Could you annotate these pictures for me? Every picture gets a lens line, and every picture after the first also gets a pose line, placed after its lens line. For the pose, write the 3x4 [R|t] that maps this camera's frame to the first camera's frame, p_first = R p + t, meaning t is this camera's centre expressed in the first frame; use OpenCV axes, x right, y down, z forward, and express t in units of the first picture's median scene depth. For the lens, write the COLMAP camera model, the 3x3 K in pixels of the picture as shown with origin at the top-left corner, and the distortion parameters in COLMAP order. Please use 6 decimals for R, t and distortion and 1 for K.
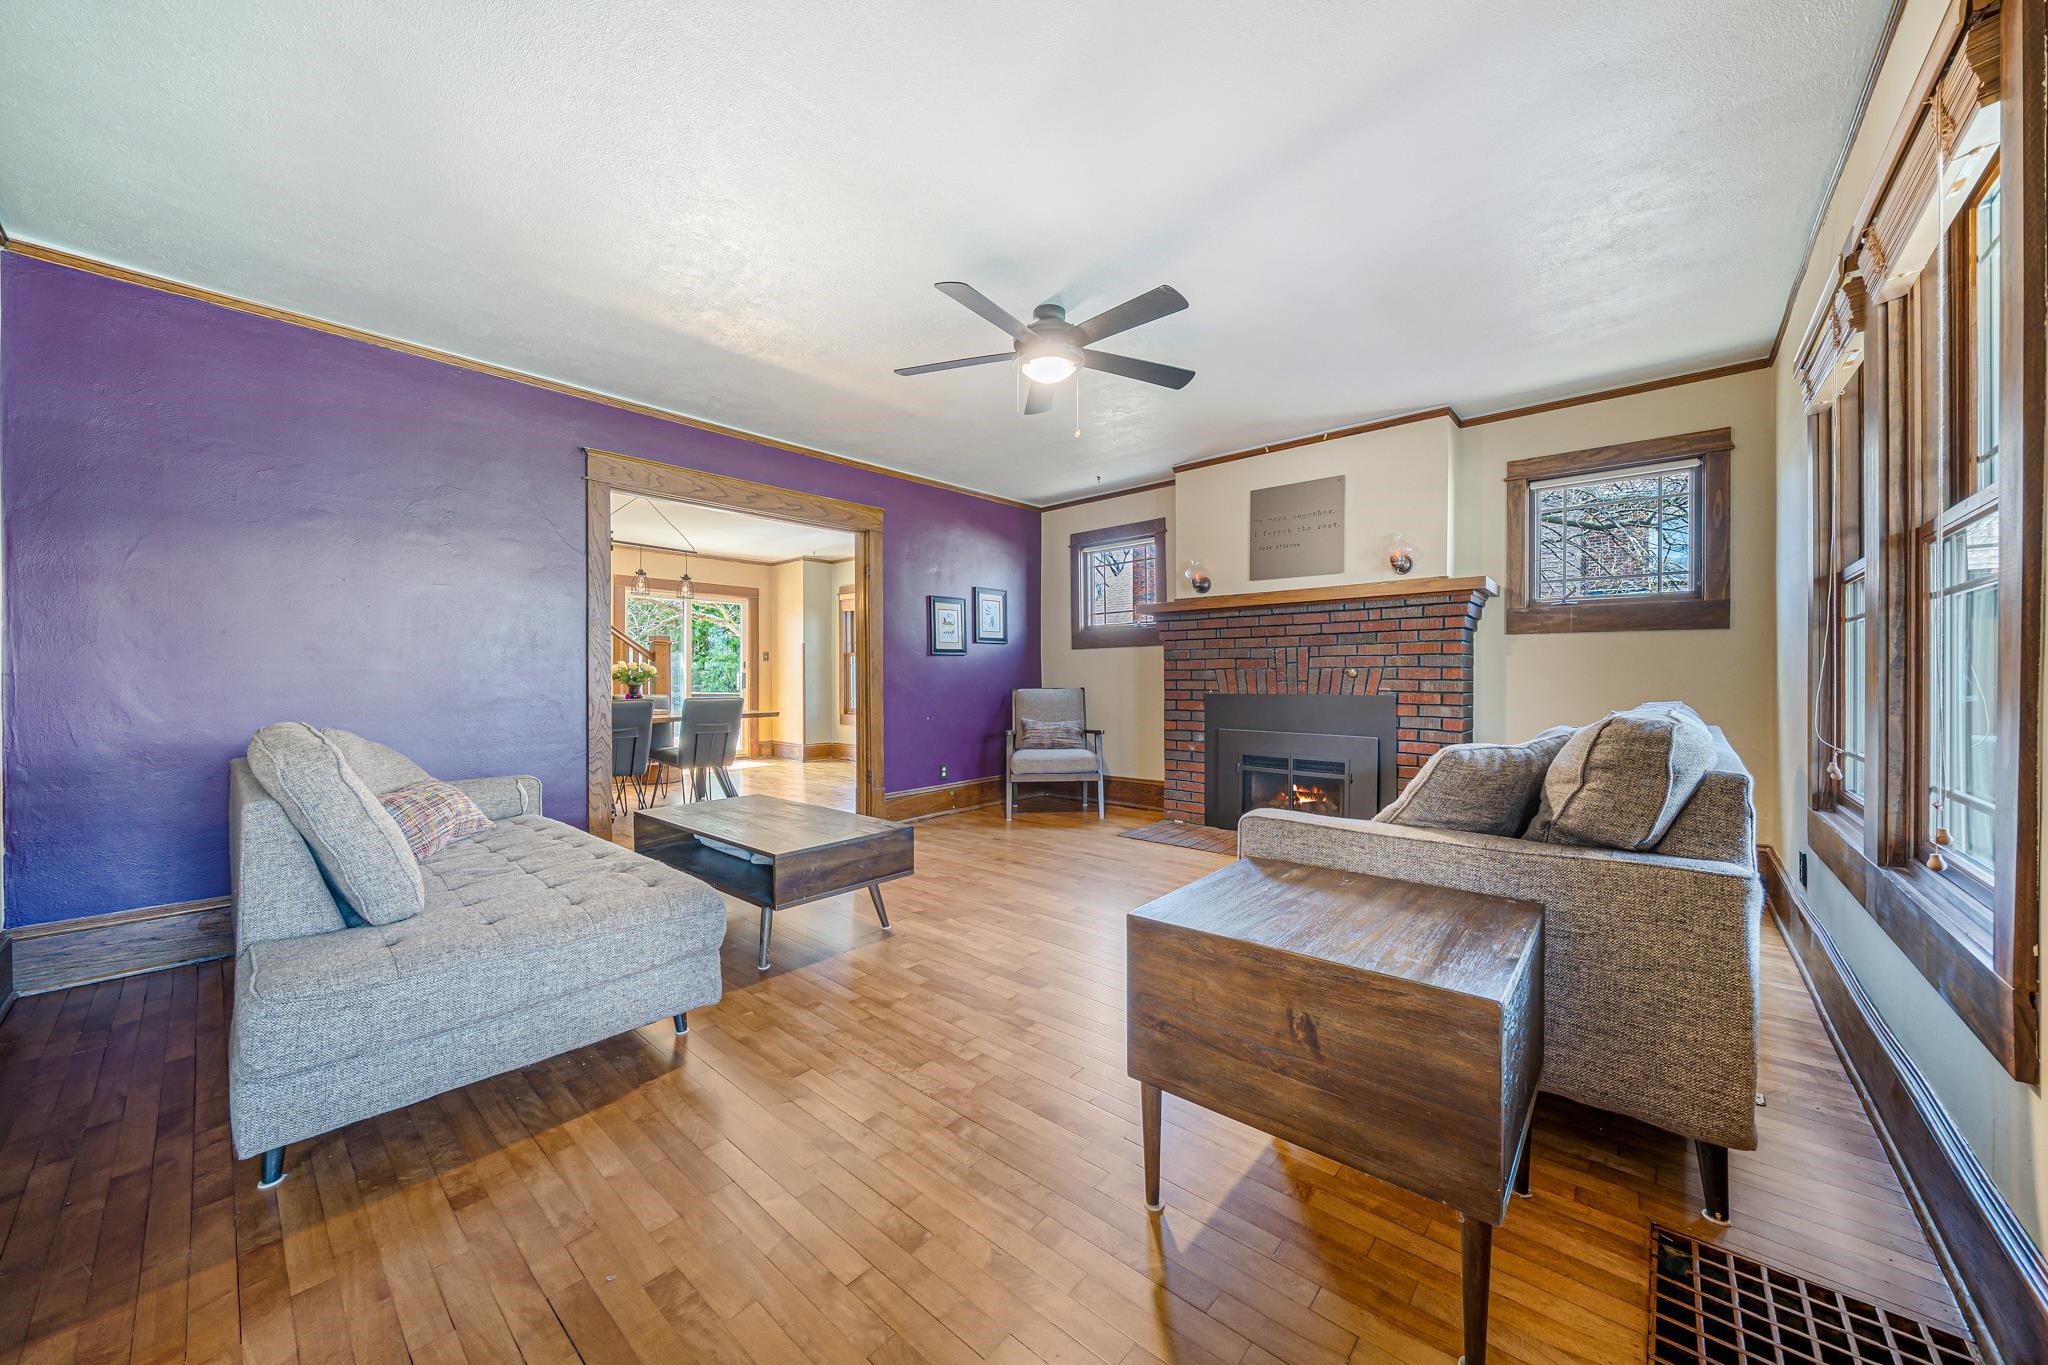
lens RADIAL K [[720.3, 0, 1026.3], [0, 720.3, 676.9], [0, 0, 1]] dist [-0.004971, 0.000627]
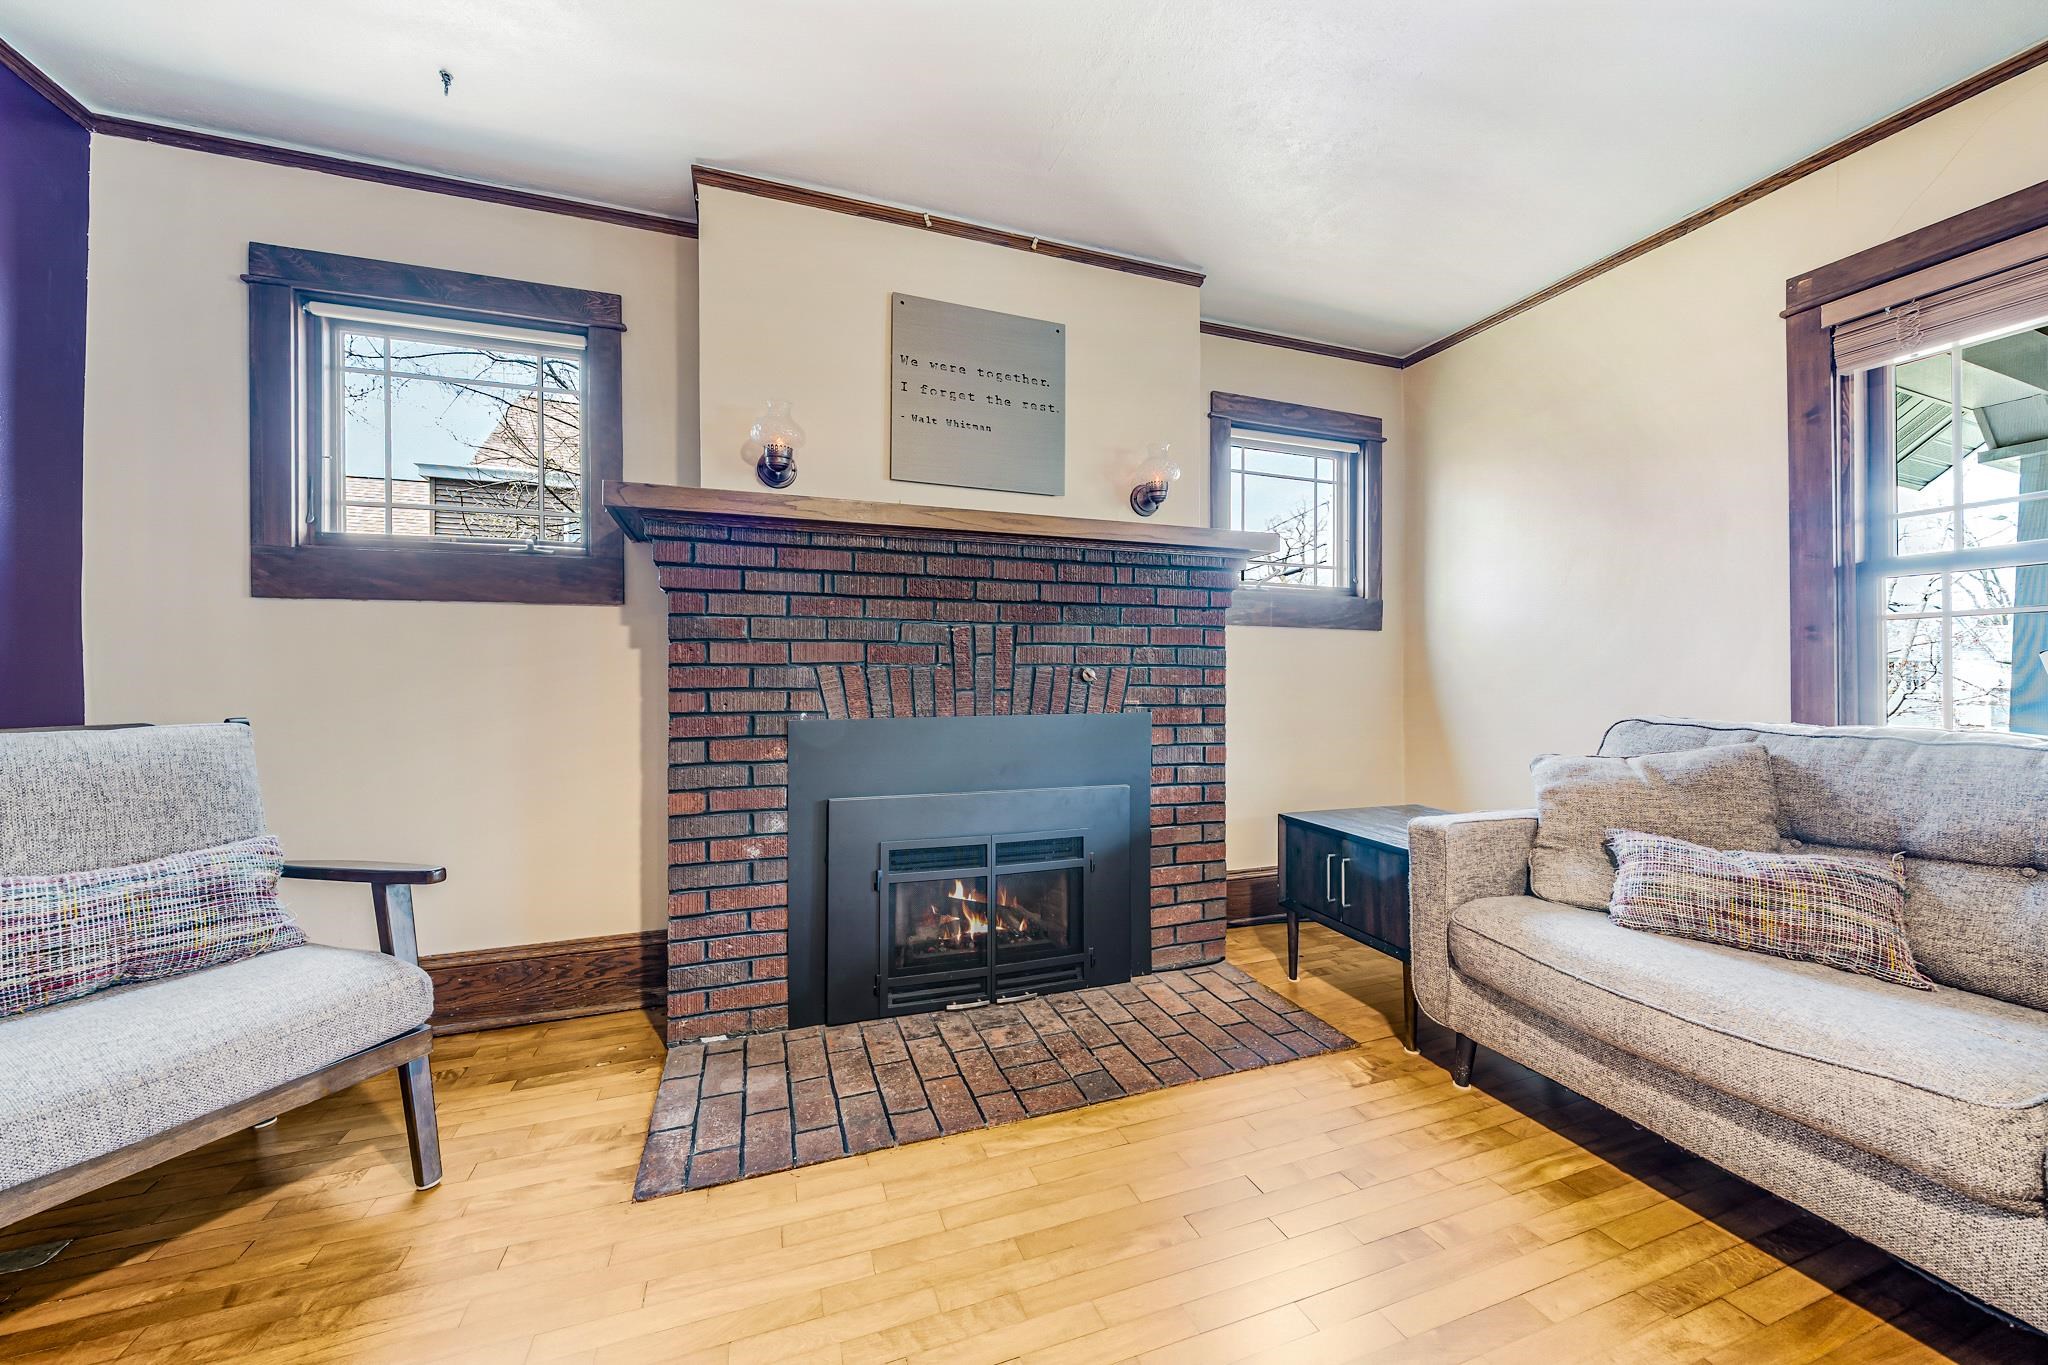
lens RADIAL K [[720.3, 0, 1016.7], [0, 720.3, 674.3], [0, 0, 1]] dist [-0.004971, 0.000627]
pose [[0.492063, 0.007877, 0.870524, -0.064332], [-0.000909, 0.999963, -0.008534, -0.000943], [-0.870559, 0.003408, 0.492052, 0.722728]]
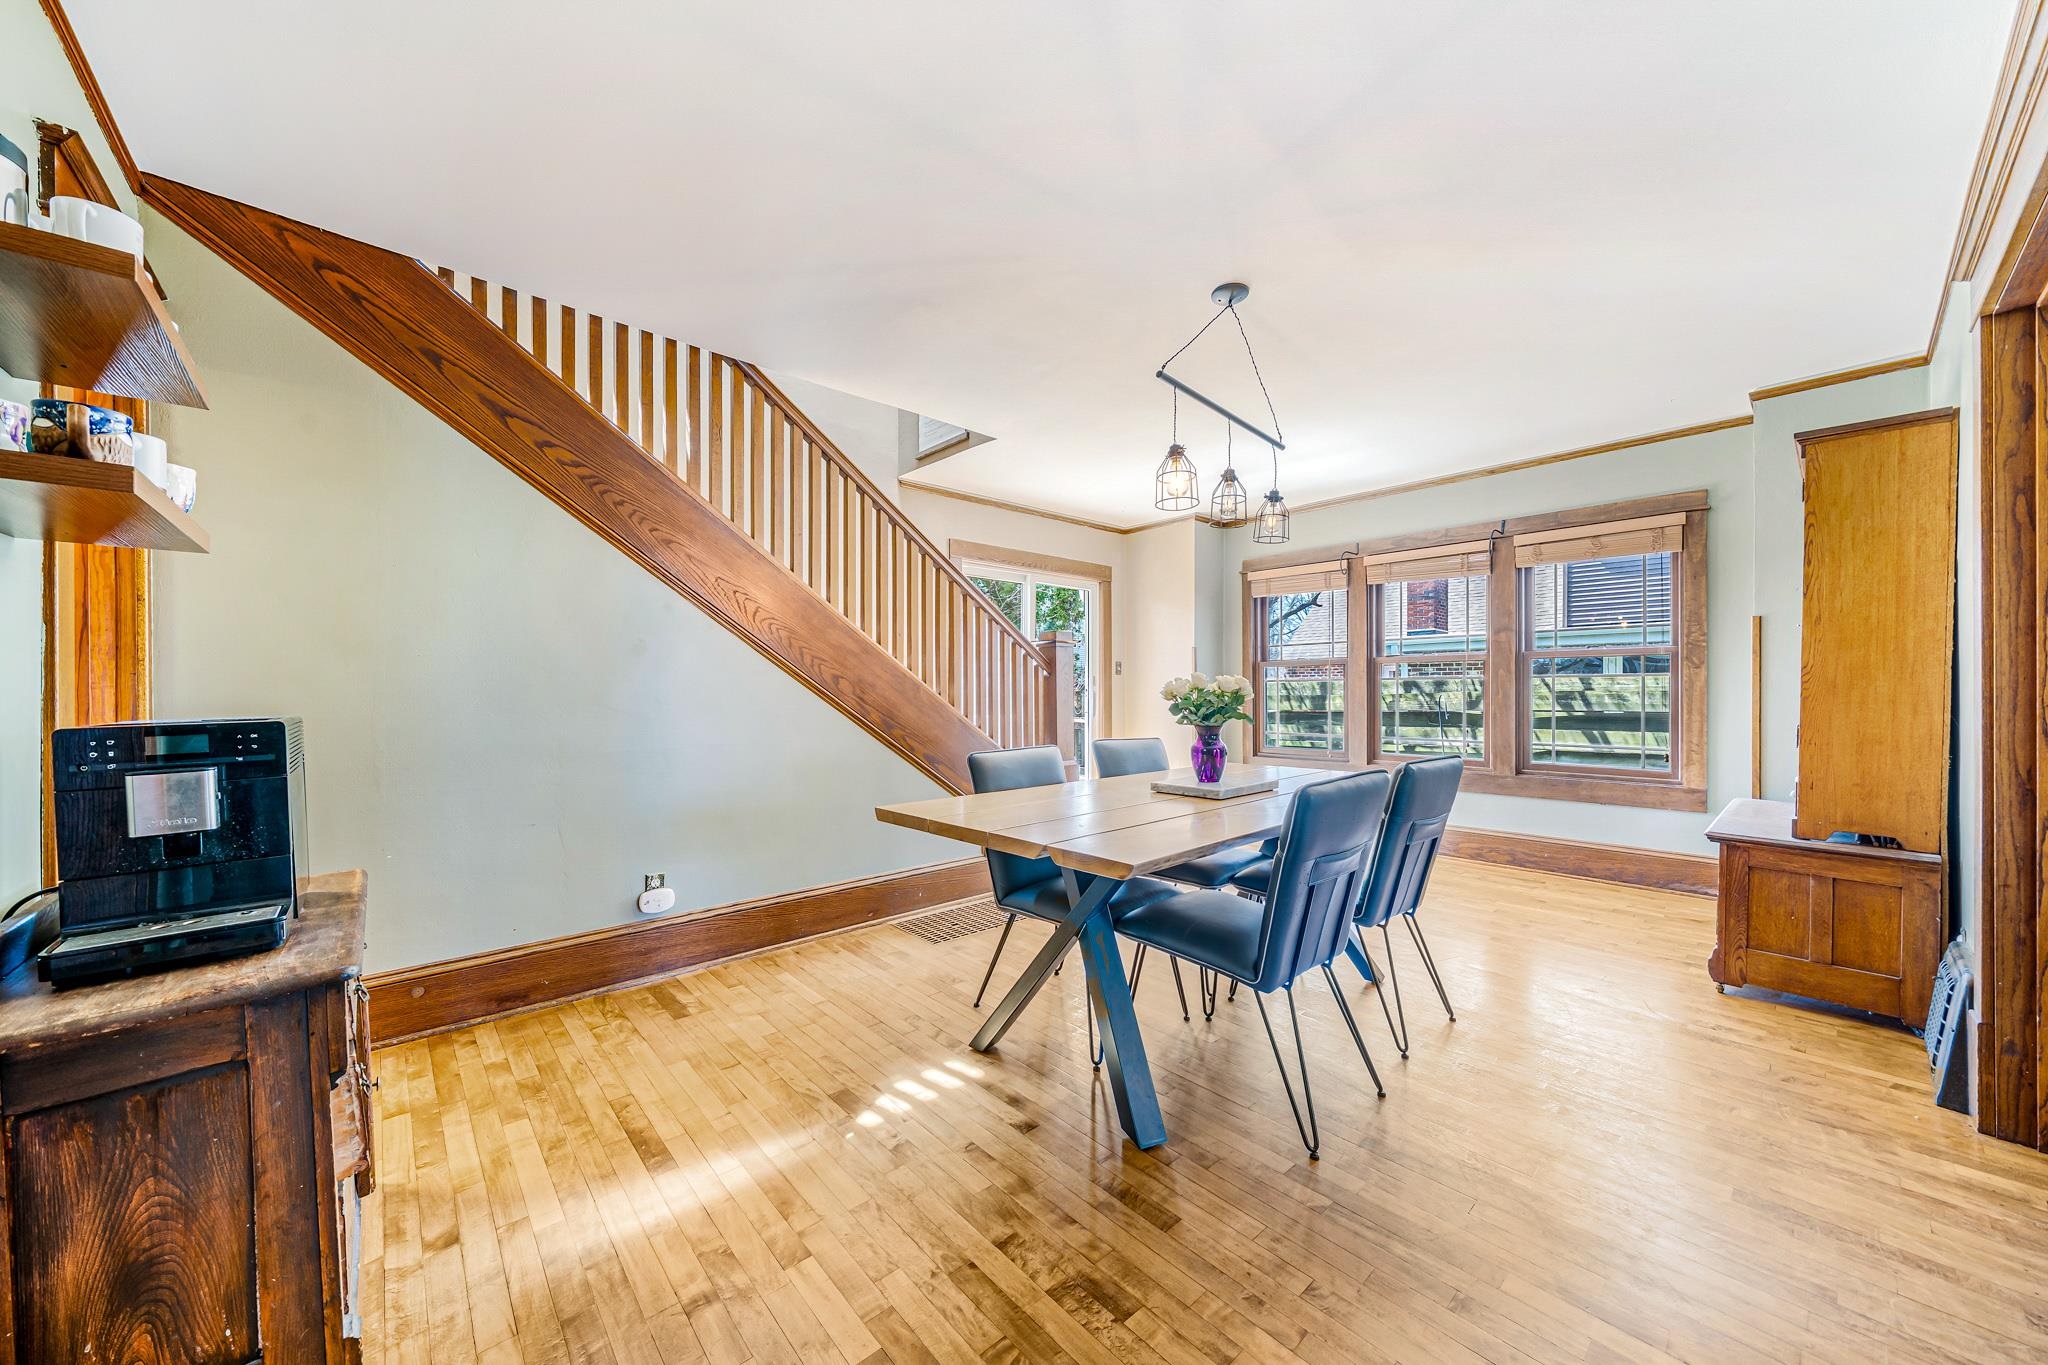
lens RADIAL K [[720.3, 0, 1009.1], [0, 720.3, 688.1], [0, 0, 1]] dist [-0.004971, 0.000627]
pose [[0.991329, -0.001208, -0.131400, -0.748899], [0.000608, 0.999989, -0.004603, -0.014281], [0.131404, 0.004483, 0.991319, 0.647924]]
